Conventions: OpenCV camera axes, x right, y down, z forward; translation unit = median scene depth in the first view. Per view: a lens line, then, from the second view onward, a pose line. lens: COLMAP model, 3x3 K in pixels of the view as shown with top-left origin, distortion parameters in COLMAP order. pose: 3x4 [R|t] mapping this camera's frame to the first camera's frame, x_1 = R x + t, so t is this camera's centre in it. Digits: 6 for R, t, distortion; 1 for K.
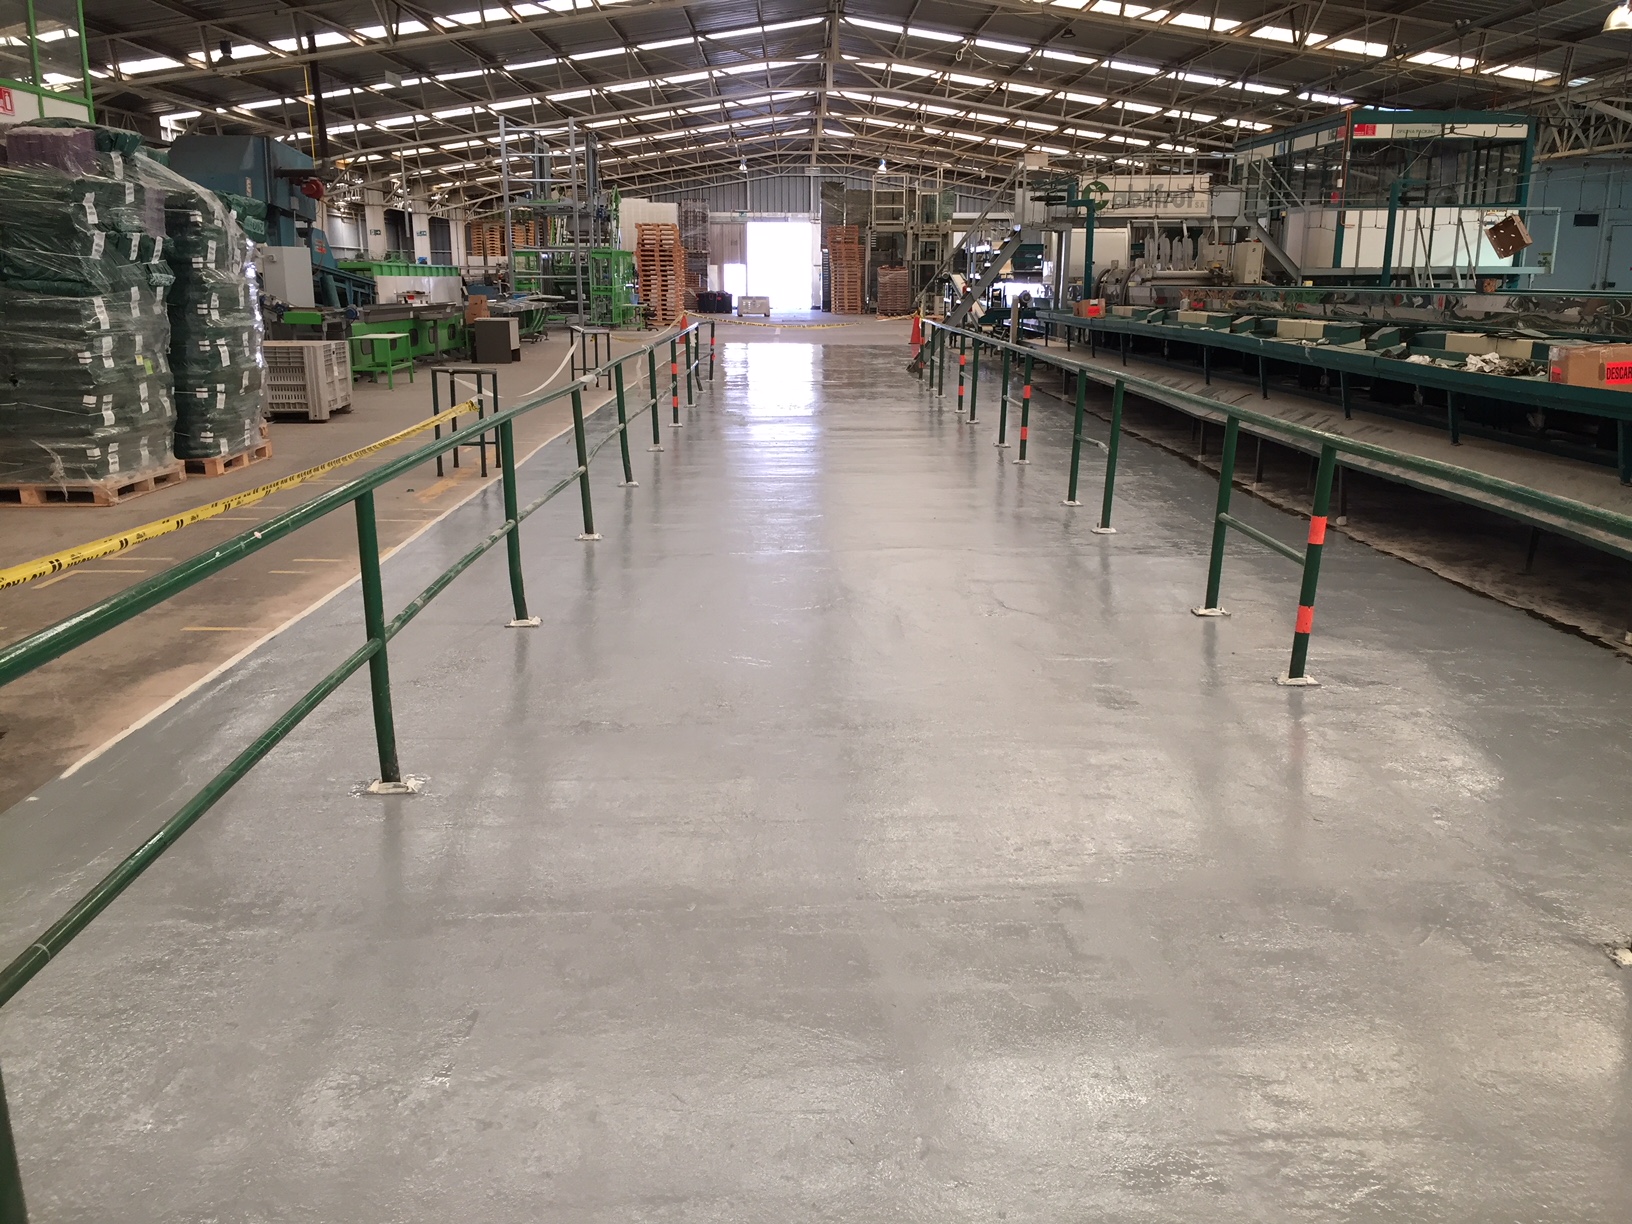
lens RADIAL K [[1385.7, 0, 816.0], [0, 1385.7, 612.0], [0, 0, 1]] dist [0.081096, -0.107609]
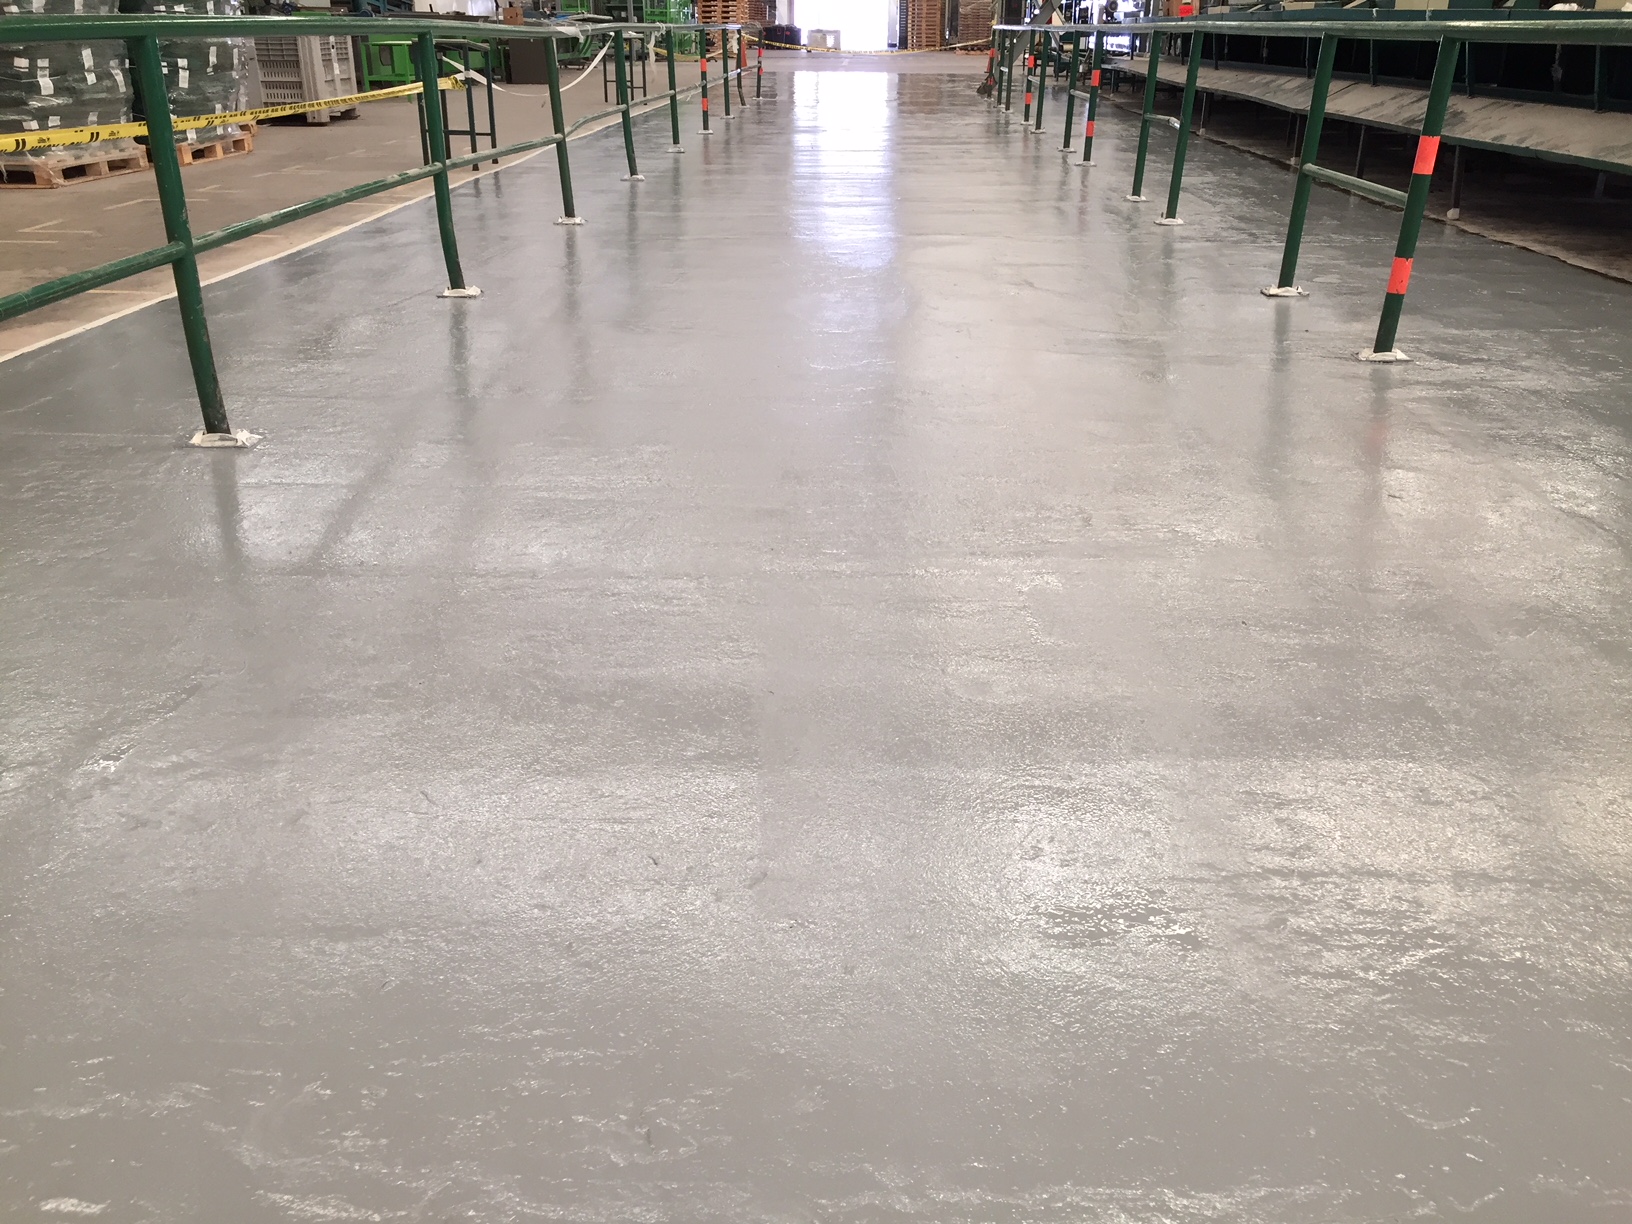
lens RADIAL K [[1385.7, 0, 816.0], [0, 1385.7, 612.0], [0, 0, 1]] dist [0.081096, -0.107609]
pose [[0.998464, 0.023933, -0.049975, 0.043625], [-0.015599, 0.986840, 0.160945, 0.047981], [0.053169, -0.159918, 0.985697, 0.114859]]
